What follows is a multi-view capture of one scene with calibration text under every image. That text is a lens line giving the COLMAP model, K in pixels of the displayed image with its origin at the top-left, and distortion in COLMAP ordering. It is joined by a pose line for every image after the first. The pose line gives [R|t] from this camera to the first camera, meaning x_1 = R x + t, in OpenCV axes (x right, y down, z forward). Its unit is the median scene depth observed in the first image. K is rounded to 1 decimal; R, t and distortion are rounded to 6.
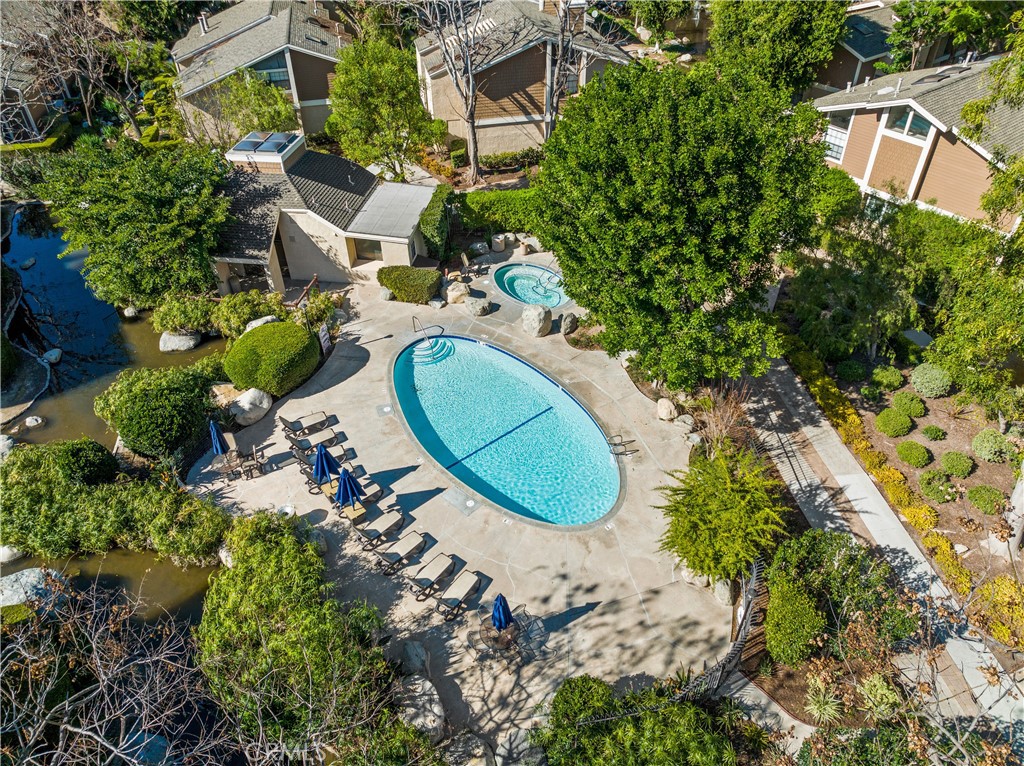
lens RADIAL K [[716.2, 0, 521.6], [0, 716.2, 380.0], [0, 0, 1]] dist [-0.053184, 0.024144]
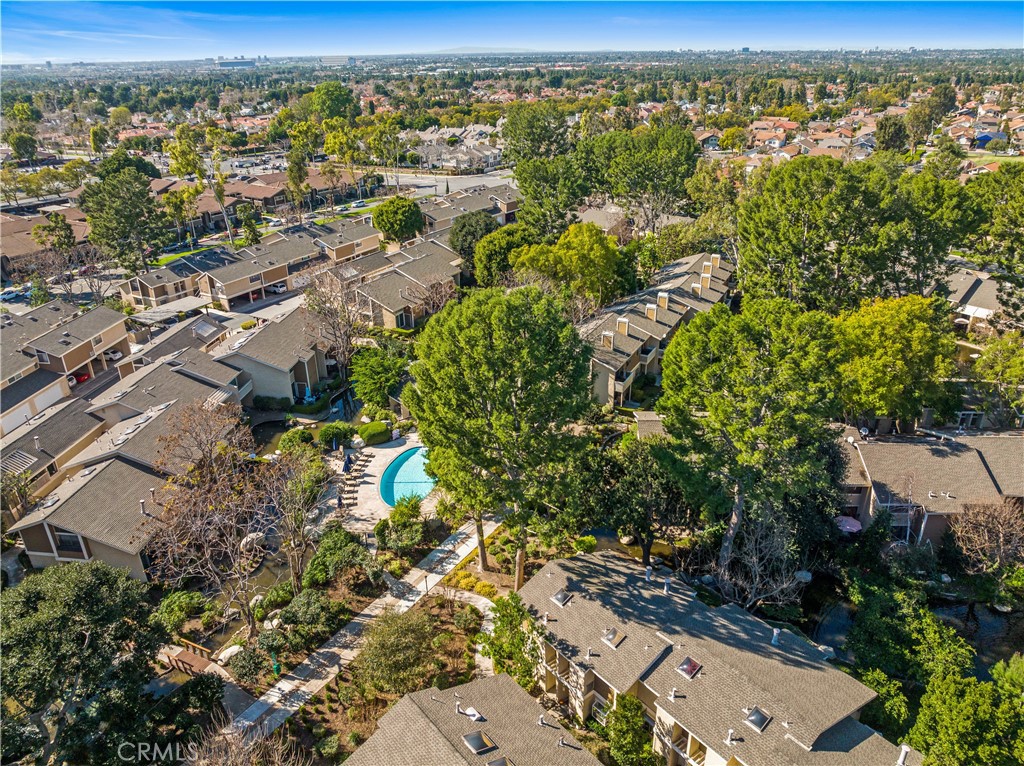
lens RADIAL K [[716.2, 0, 517.0], [0, 716.2, 379.1], [0, 0, 1]] dist [-0.053184, 0.024144]
pose [[0.760574, 0.270843, -0.590061, 1.793547], [-0.405085, 0.908198, -0.105273, -0.160296], [0.507379, 0.319093, 0.800466, -1.141536]]
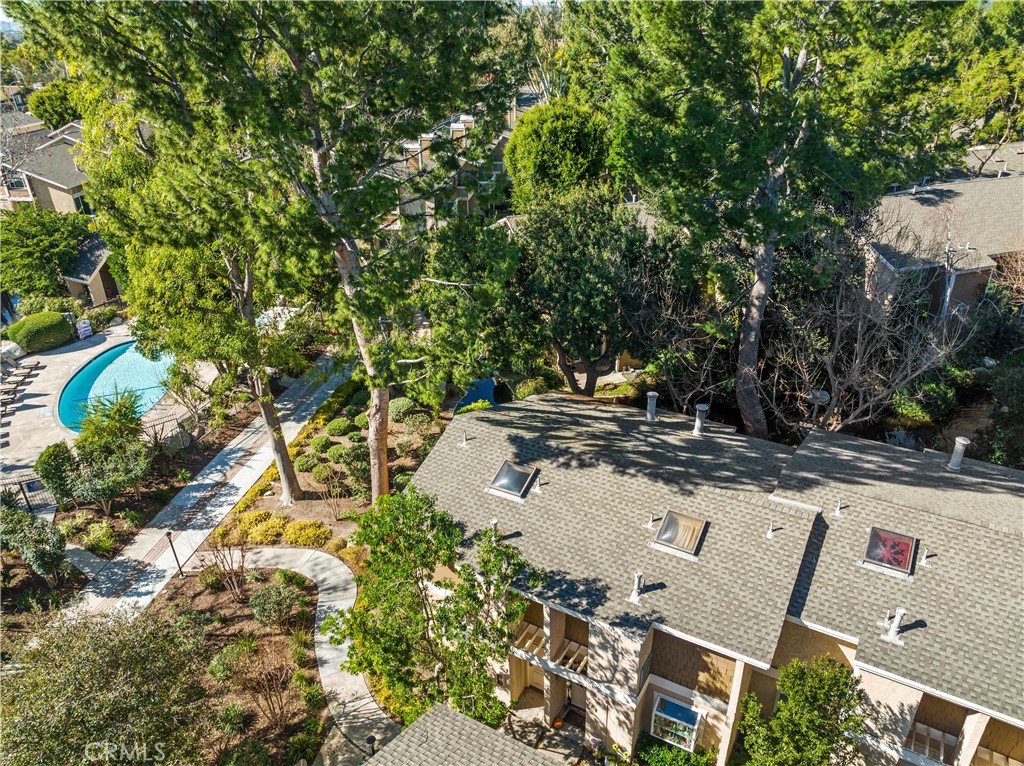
lens RADIAL K [[716.2, 0, 517.0], [0, 716.2, 384.5], [0, 0, 1]] dist [-0.053184, 0.024144]
pose [[0.943295, 0.149335, -0.296468, 1.186940], [-0.202361, 0.966652, -0.156952, 0.120423], [0.263143, 0.208045, 0.942058, -0.205655]]
